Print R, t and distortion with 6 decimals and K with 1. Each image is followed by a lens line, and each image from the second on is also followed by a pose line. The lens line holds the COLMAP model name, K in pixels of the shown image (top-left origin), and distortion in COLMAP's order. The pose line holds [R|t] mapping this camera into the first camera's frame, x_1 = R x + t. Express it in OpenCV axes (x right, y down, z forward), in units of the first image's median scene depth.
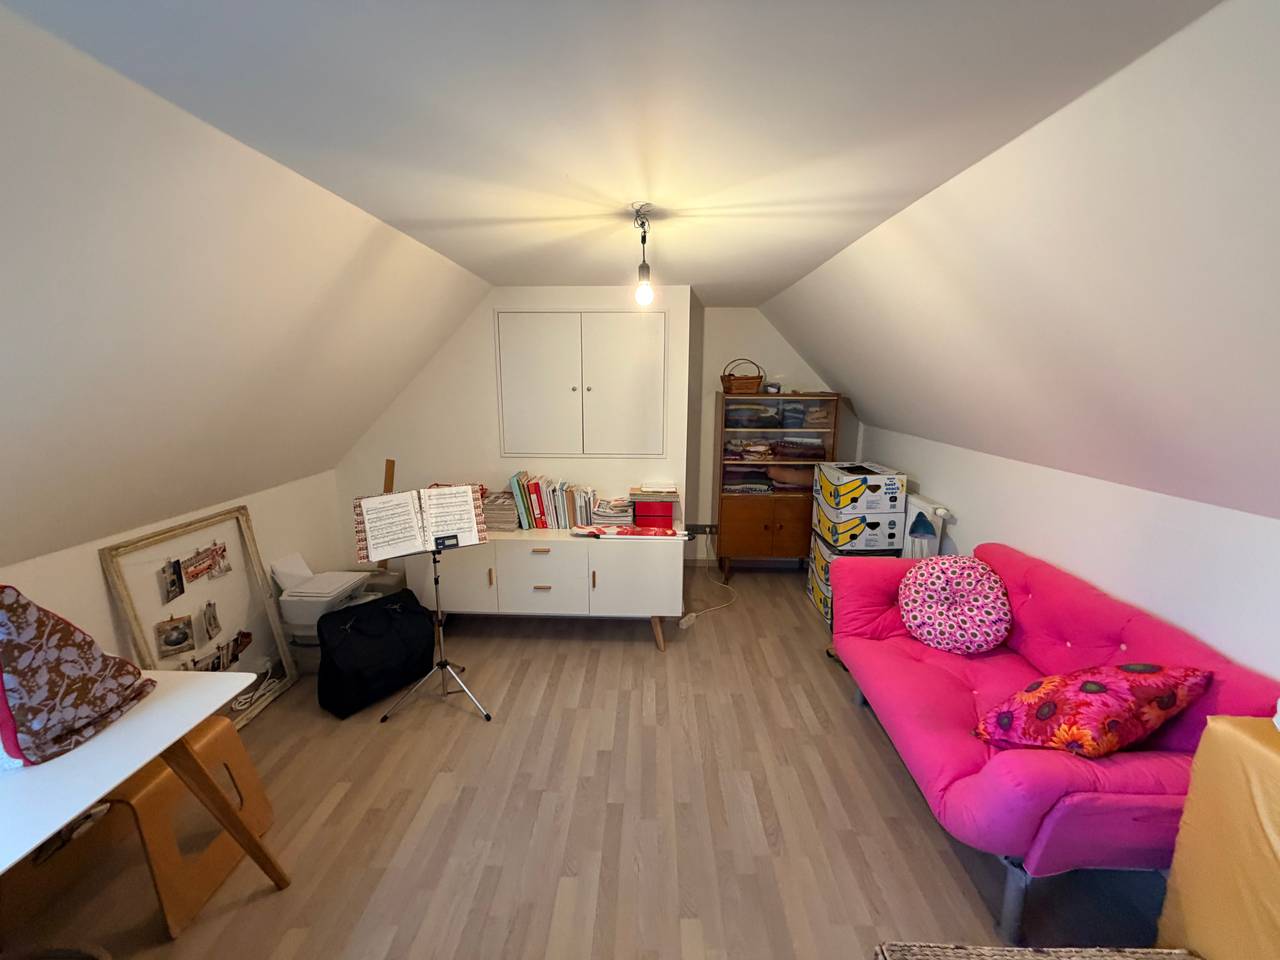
lens RADIAL K [[510.8, 0, 635.0], [0, 510.8, 480.7], [0, 0, 1]] dist [0.000344, 0.000595]
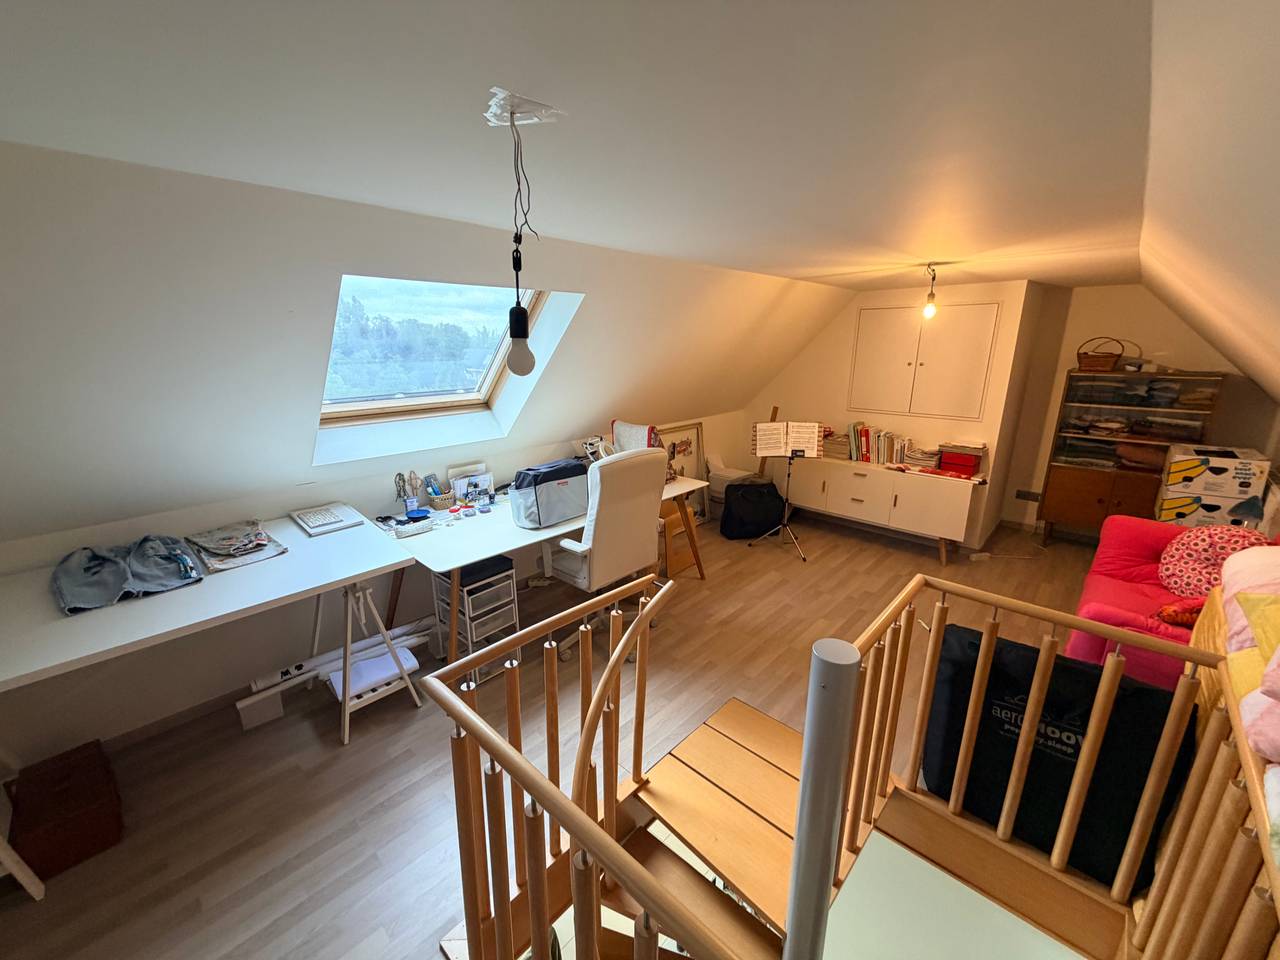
lens RADIAL K [[510.8, 0, 635.0], [0, 510.8, 480.7], [0, 0, 1]] dist [0.000344, 0.000595]
pose [[0.748464, 0.169108, -0.641252, 0.279087], [-0.126842, 0.985595, 0.111867, 0.072341], [0.650932, -0.002391, 0.759132, -0.545688]]
